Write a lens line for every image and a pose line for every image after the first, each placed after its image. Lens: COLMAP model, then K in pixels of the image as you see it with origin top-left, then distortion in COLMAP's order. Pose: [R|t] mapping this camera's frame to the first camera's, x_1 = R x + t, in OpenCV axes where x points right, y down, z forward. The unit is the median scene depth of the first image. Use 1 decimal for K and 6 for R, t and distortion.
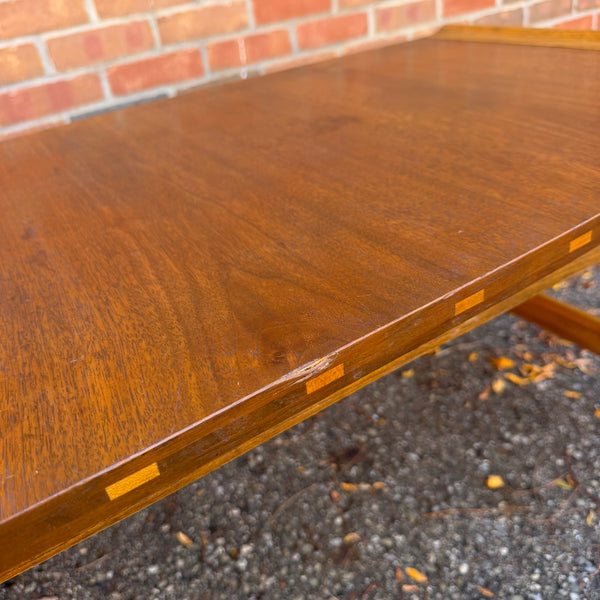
lens RADIAL K [[579.2, 0, 302.6], [0, 579.2, 300.7], [0, 0, 1]] dist [-0.041671, 0.000000]
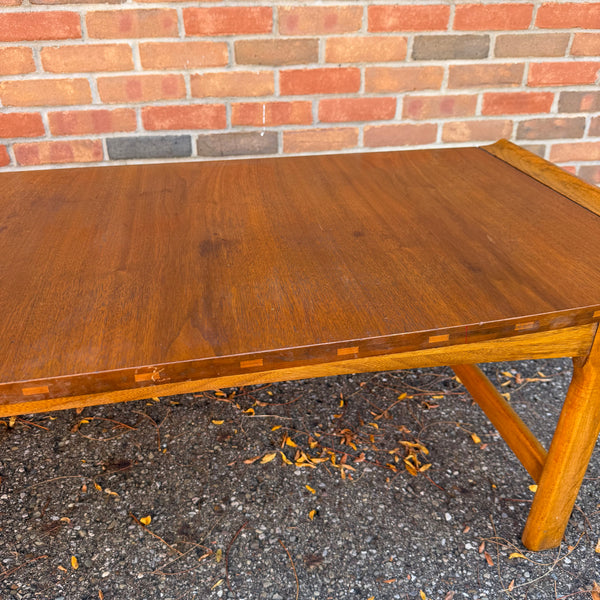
lens RADIAL K [[564.4, 0, 299.7], [0, 564.4, 299.9], [0, 0, 1]] dist [-0.003360, 0.000000]
pose [[0.914796, 0.301006, -0.269340, 0.464991], [-0.302330, 0.952462, 0.037597, -0.169478], [0.267853, 0.047036, 0.962311, -0.078418]]
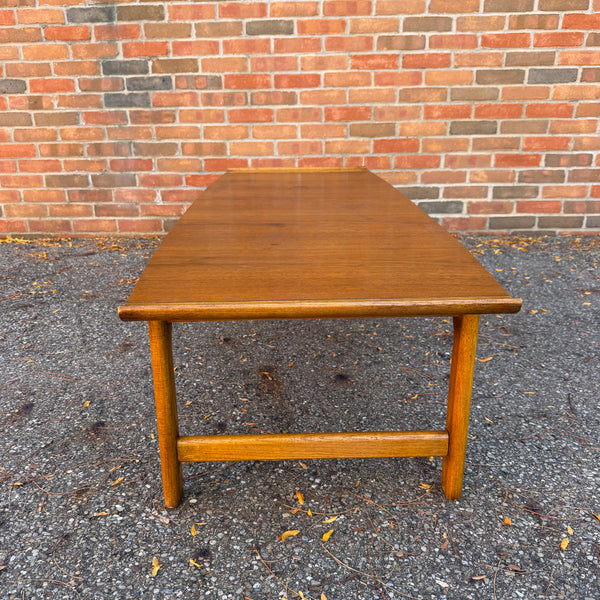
lens RADIAL K [[564.4, 0, 297.6], [0, 564.4, 308.9], [0, 0, 1]] dist [-0.003360, 0.000000]
pose [[0.811043, 0.309005, -0.496714, 1.079331], [-0.380082, 0.923813, -0.045903, 0.298765], [0.444687, 0.226022, 0.866700, -0.940821]]
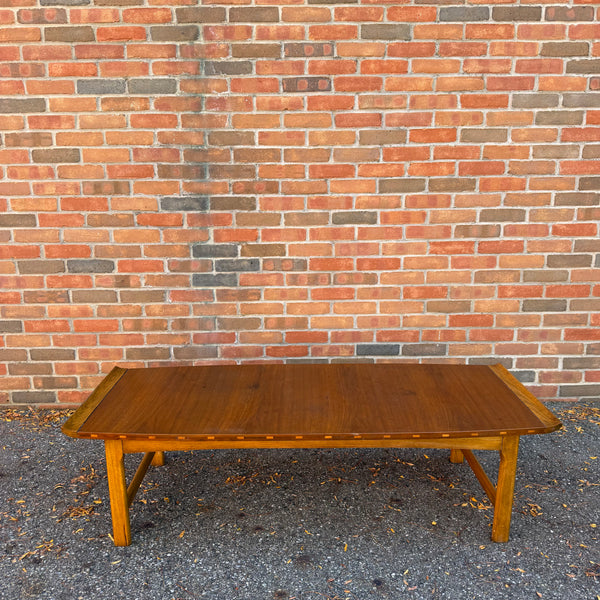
lens RADIAL K [[564.4, 0, 282.4], [0, 564.4, 298.1], [0, 0, 1]] dist [-0.003360, 0.000000]
pose [[0.828677, 0.243952, -0.503767, 0.543015], [-0.369702, 0.914313, -0.165383, 0.014417], [0.420256, 0.323293, 0.847860, -1.363020]]
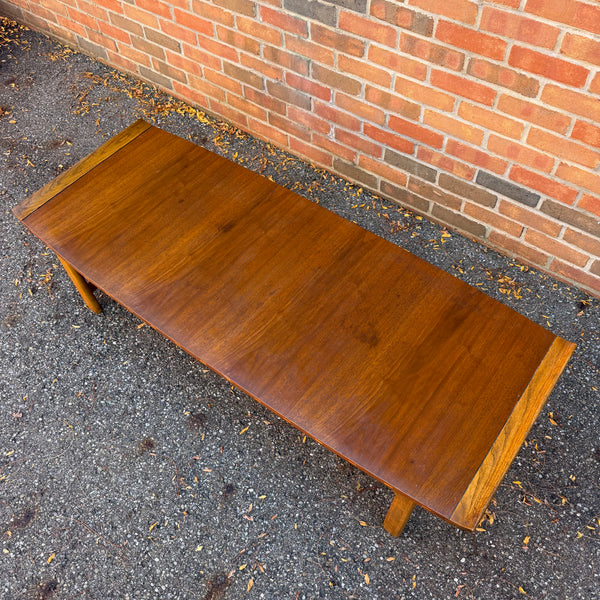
lens RADIAL K [[564.4, 0, 297.6], [0, 564.4, 303.1], [0, 0, 1]] dist [-0.003360, 0.000000]
pose [[0.339233, 0.827554, -0.447298, 0.491908], [-0.497915, 0.561384, 0.661006, -0.990528], [0.798124, -0.001518, 0.602491, -0.423231]]
